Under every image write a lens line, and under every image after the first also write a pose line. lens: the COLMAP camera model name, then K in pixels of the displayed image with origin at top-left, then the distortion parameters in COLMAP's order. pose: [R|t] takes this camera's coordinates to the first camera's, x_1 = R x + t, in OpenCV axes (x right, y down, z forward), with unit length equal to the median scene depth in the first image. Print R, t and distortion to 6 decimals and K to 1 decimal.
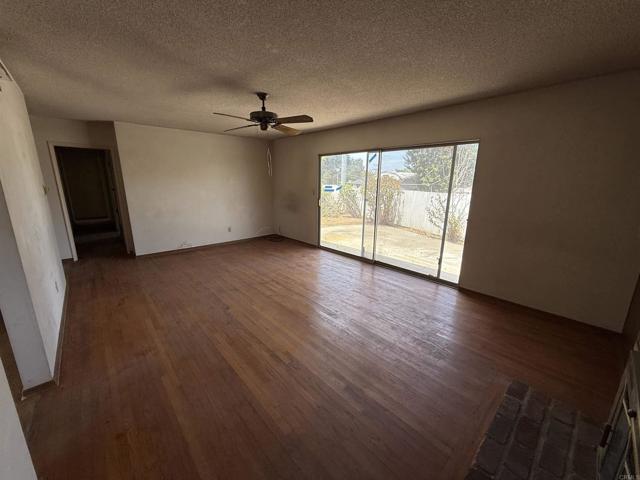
lens RADIAL K [[254.8, 0, 317.4], [0, 254.8, 239.4], [0, 0, 1]] dist [0.001065, -0.000372]
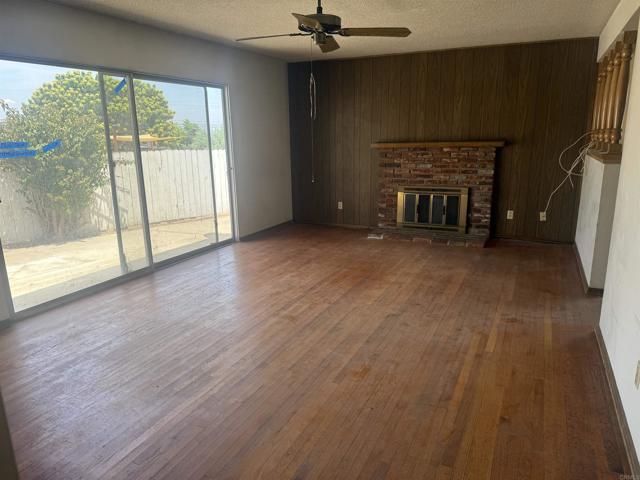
lens RADIAL K [[448.3, 0, 319.0], [0, 448.3, 246.7], [0, 0, 1]] dist [0.041408, -0.049837]
pose [[-0.376612, -0.230814, 0.897156, -0.921325], [0.219992, 0.918474, 0.328648, -0.232709], [-0.899871, 0.321139, -0.295131, 1.037473]]
